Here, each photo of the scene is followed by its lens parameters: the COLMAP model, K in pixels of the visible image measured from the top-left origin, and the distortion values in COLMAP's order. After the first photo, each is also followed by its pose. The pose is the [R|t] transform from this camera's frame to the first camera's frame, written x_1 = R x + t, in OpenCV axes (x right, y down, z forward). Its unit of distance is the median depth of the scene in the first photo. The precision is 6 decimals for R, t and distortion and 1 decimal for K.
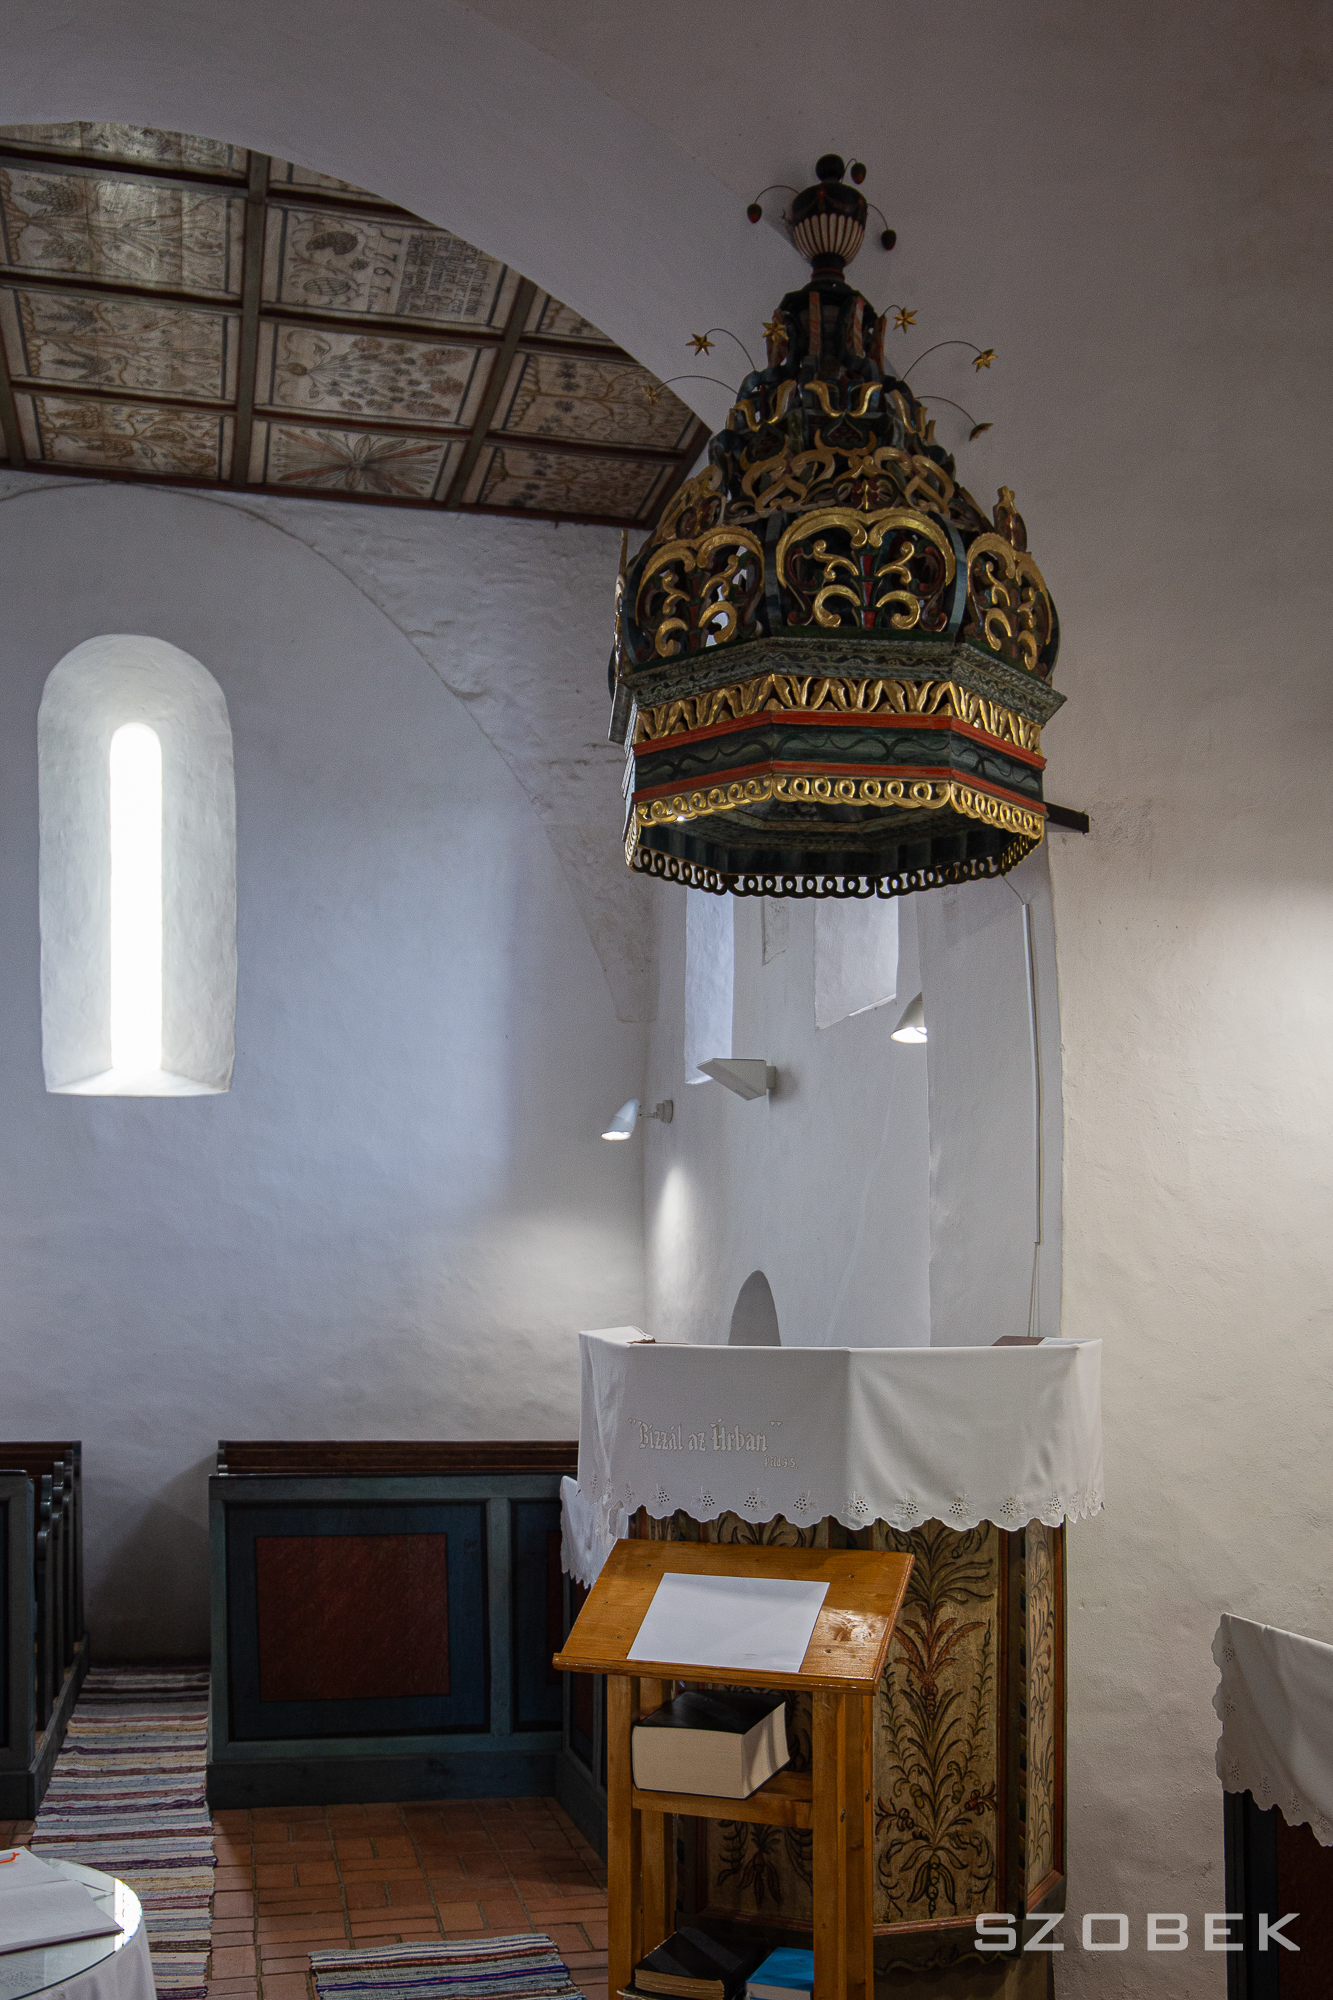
lens RADIAL K [[2267.7, 0, 746.3], [0, 2267.7, 1432.6], [0, 0, 1]] dist [0.001928, 0.000000]
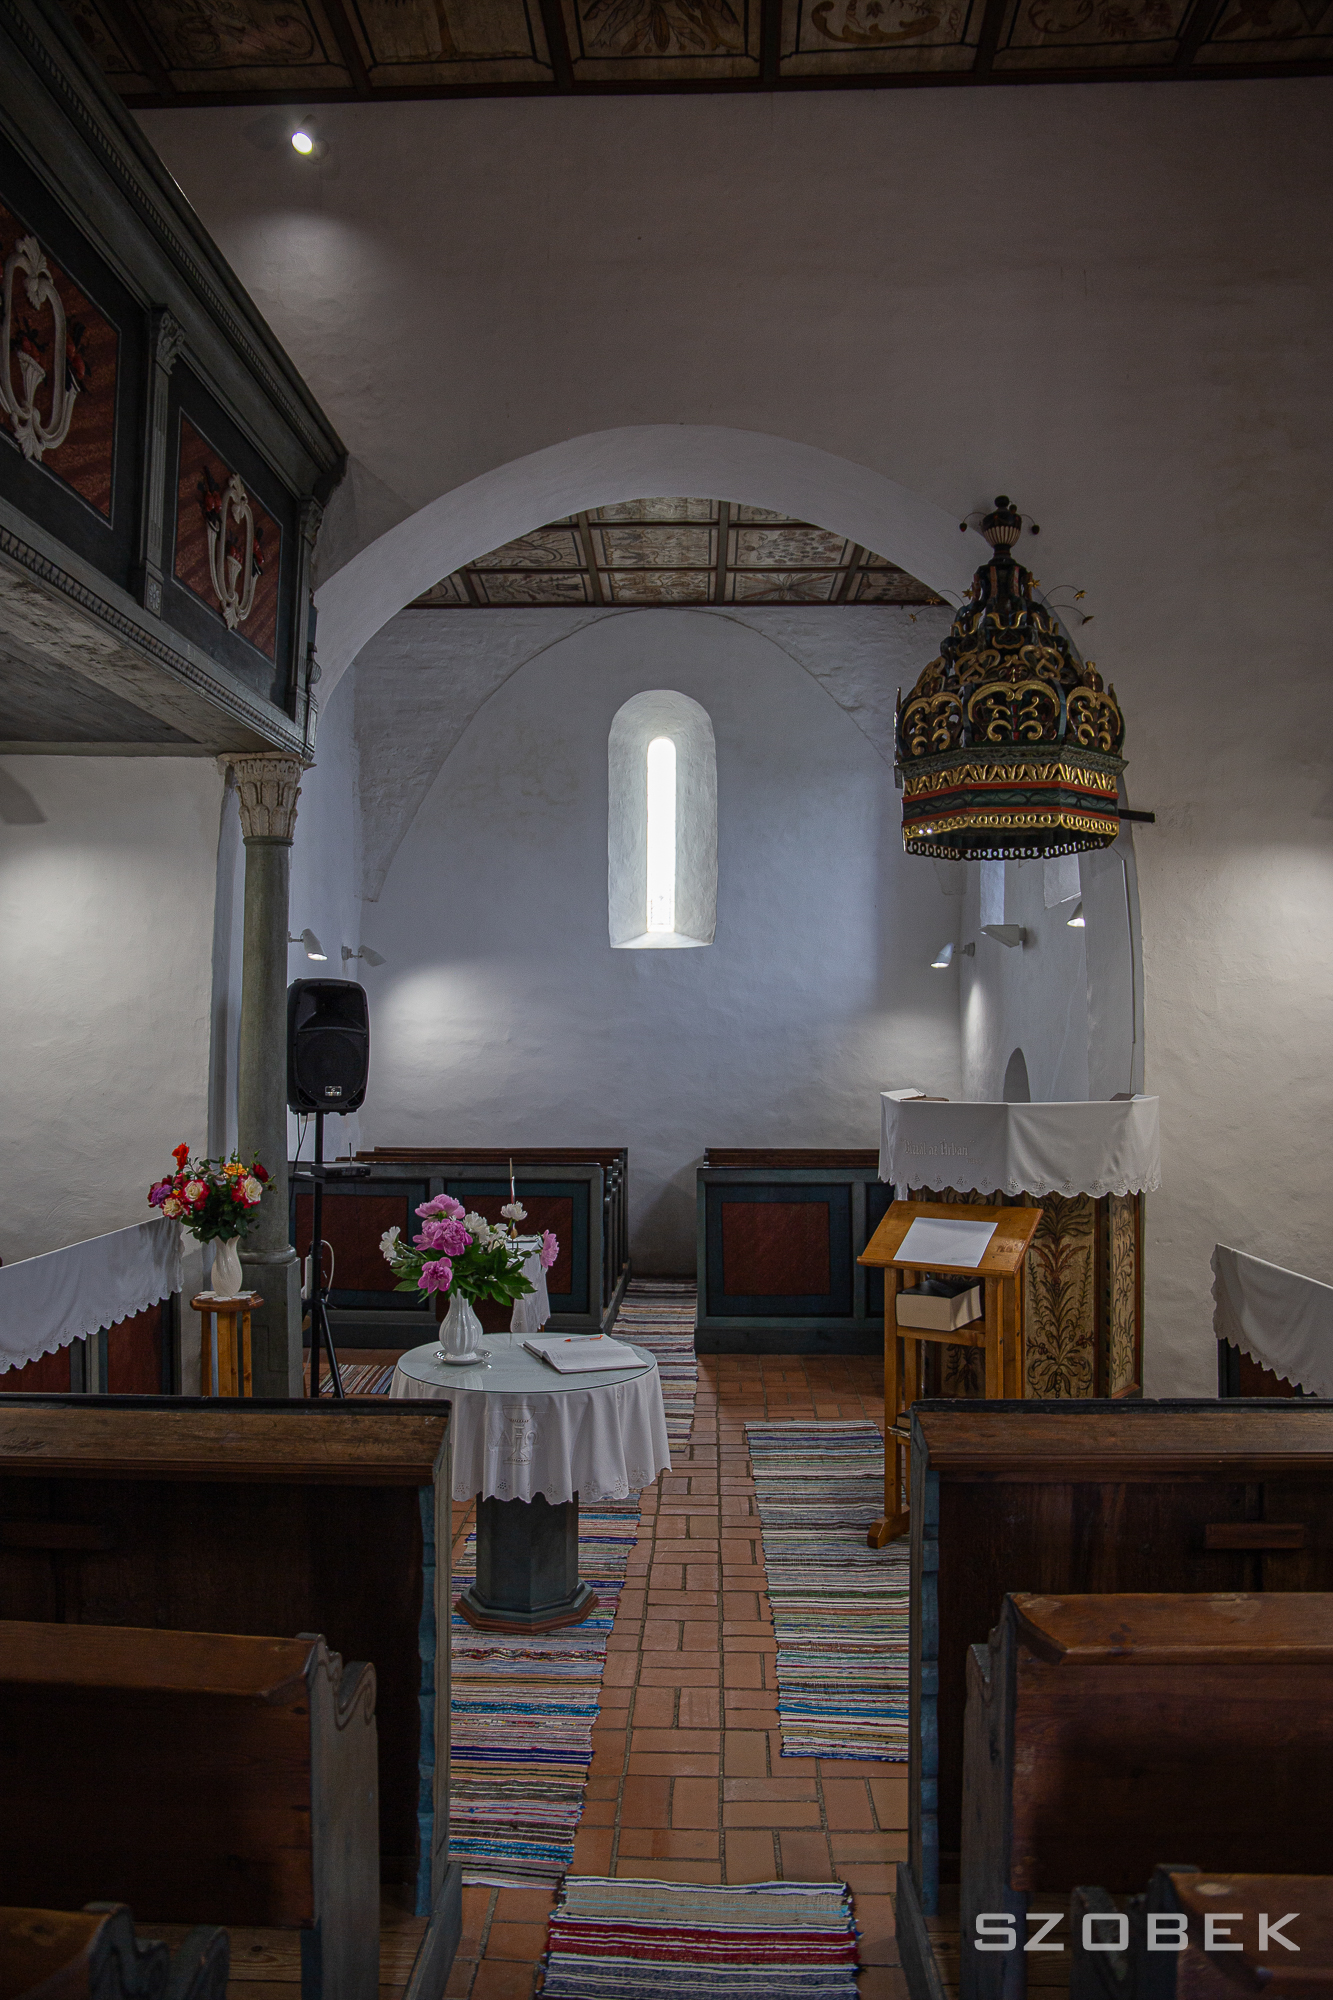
lens RADIAL K [[1469.9, 0, 628.8], [0, 1469.9, 1040.1], [0, 0, 1]] dist [-0.096370, 0.064999]
pose [[0.959994, -0.010297, -0.279831, 0.055388], [-0.009454, 0.997562, -0.069141, -0.000787], [0.279861, 0.069021, 0.957556, -0.199580]]
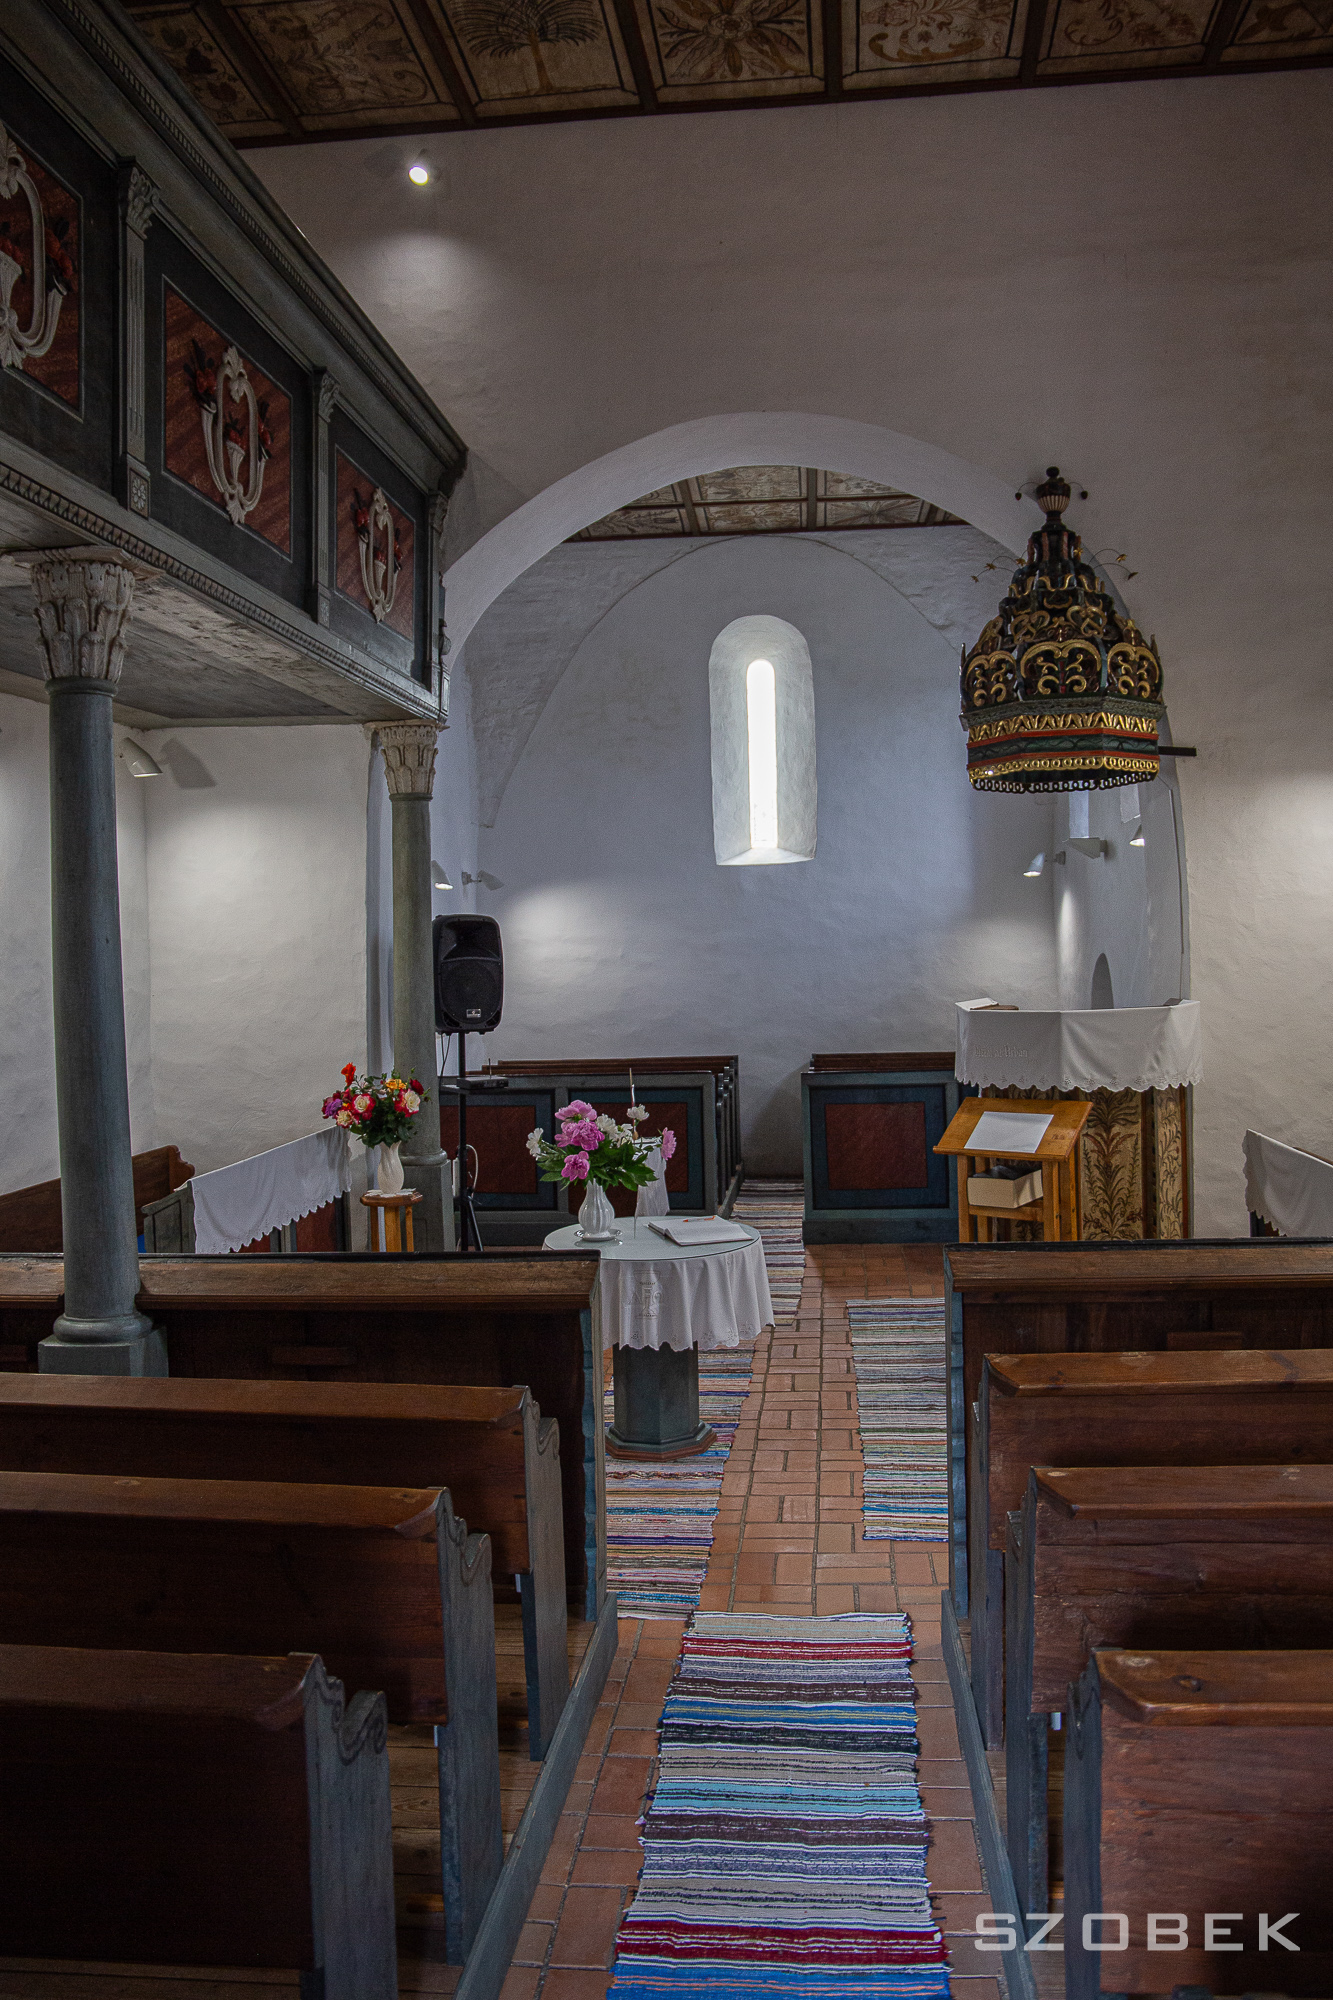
lens RADIAL K [[1469.9, 0, 670.3], [0, 1469.9, 997.9], [0, 0, 1]] dist [-0.096370, 0.064999]
pose [[0.945251, -0.025867, -0.325318, 0.099057], [0.015163, 0.999258, -0.035398, -0.003106], [0.325993, 0.028527, 0.944942, -0.329878]]
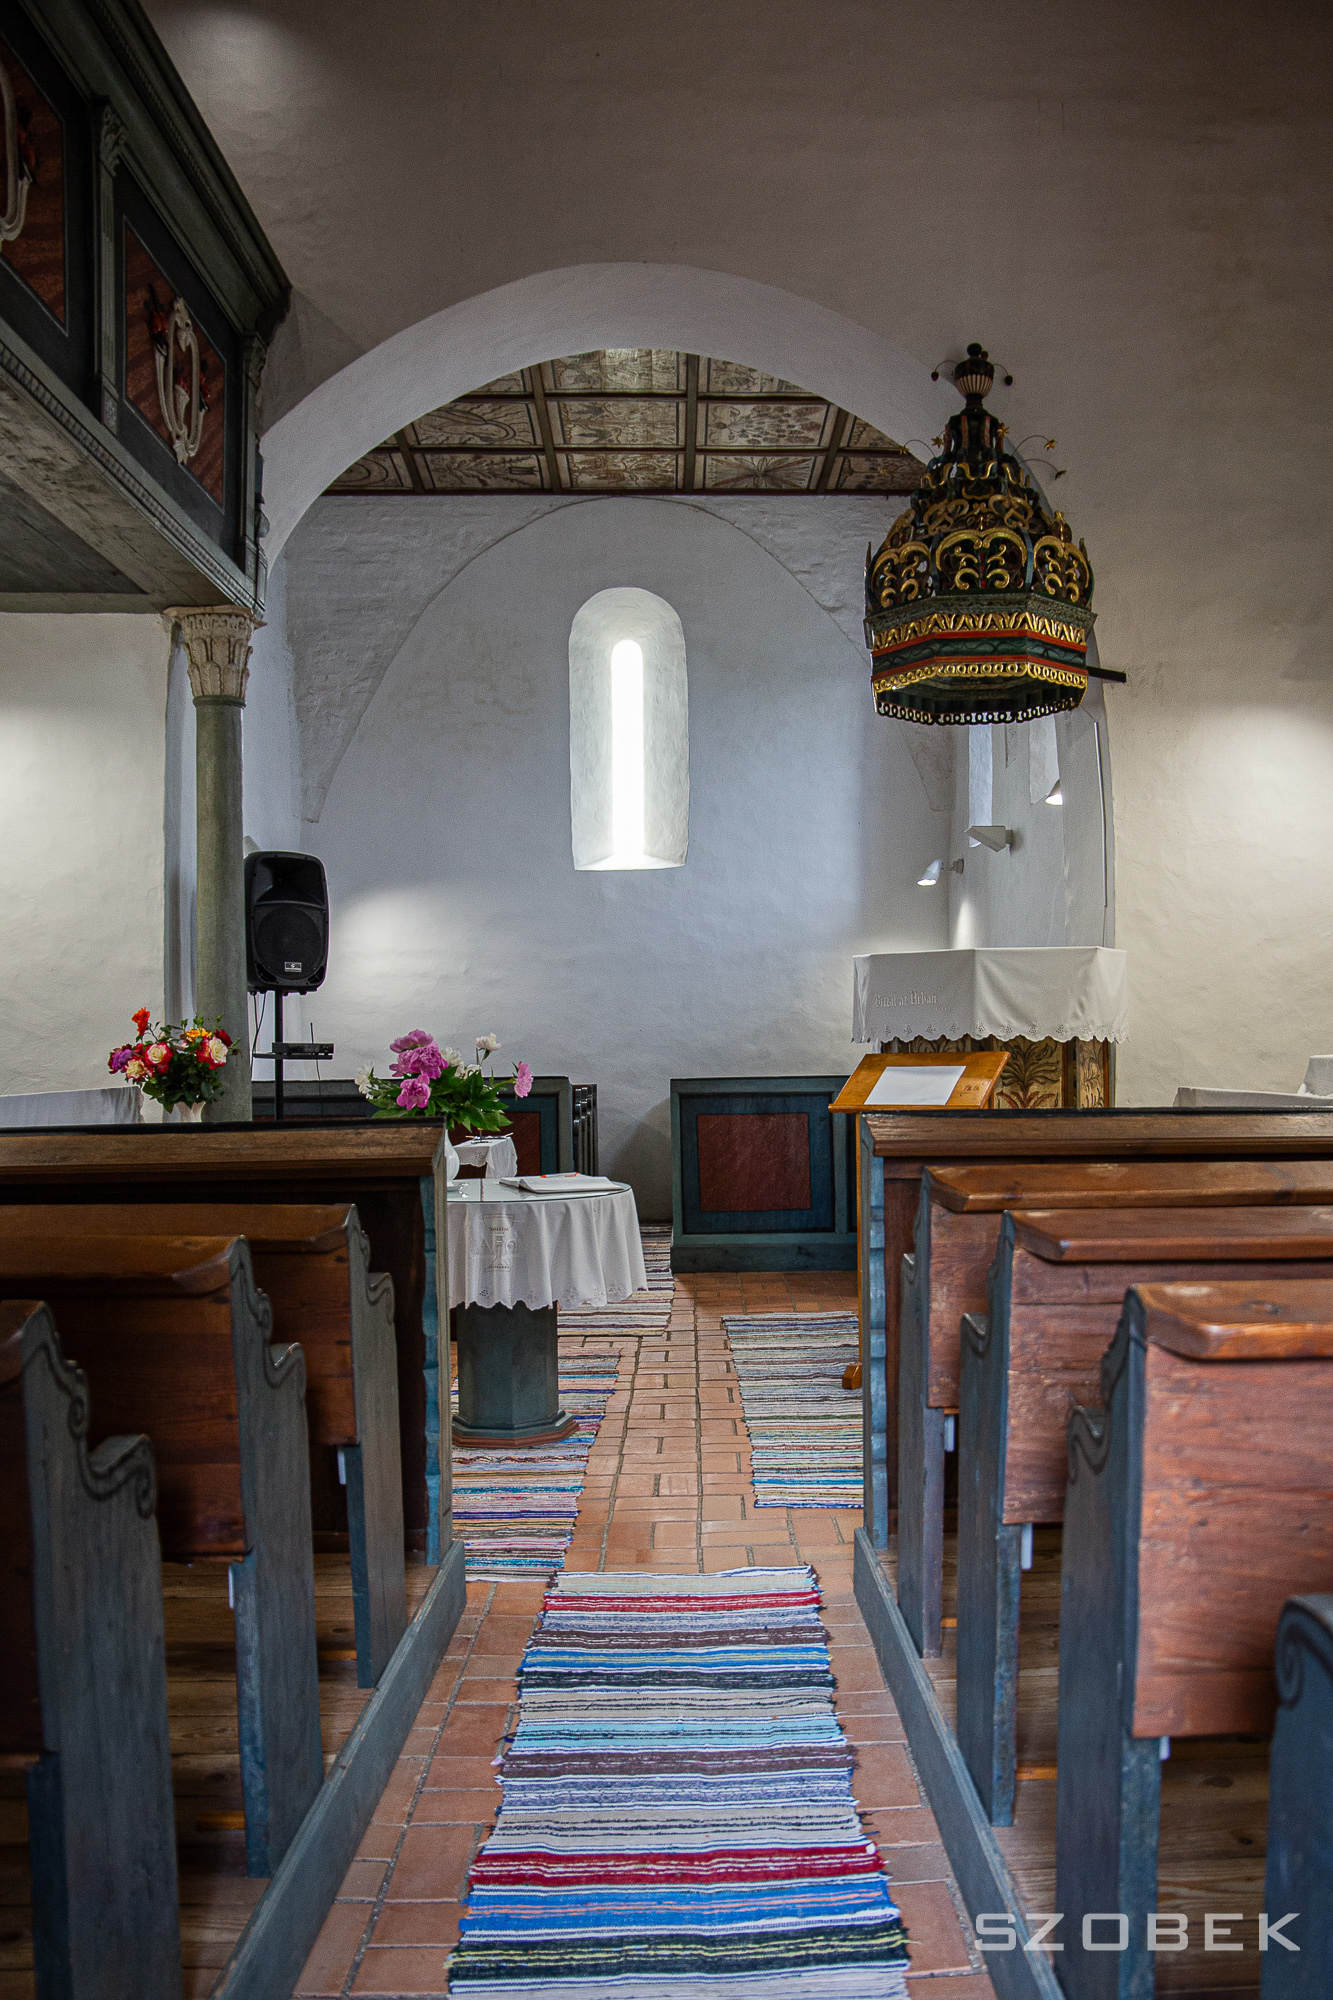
lens RADIAL K [[1628.6, 0, 722.8], [0, 1628.6, 1136.3], [0, 0, 1]] dist [-0.113152, 0.105717]
pose [[0.978770, -0.005128, -0.204897, 0.077826], [0.007368, 0.999921, 0.010168, 0.072655], [0.204829, -0.011461, 0.978731, -0.285776]]
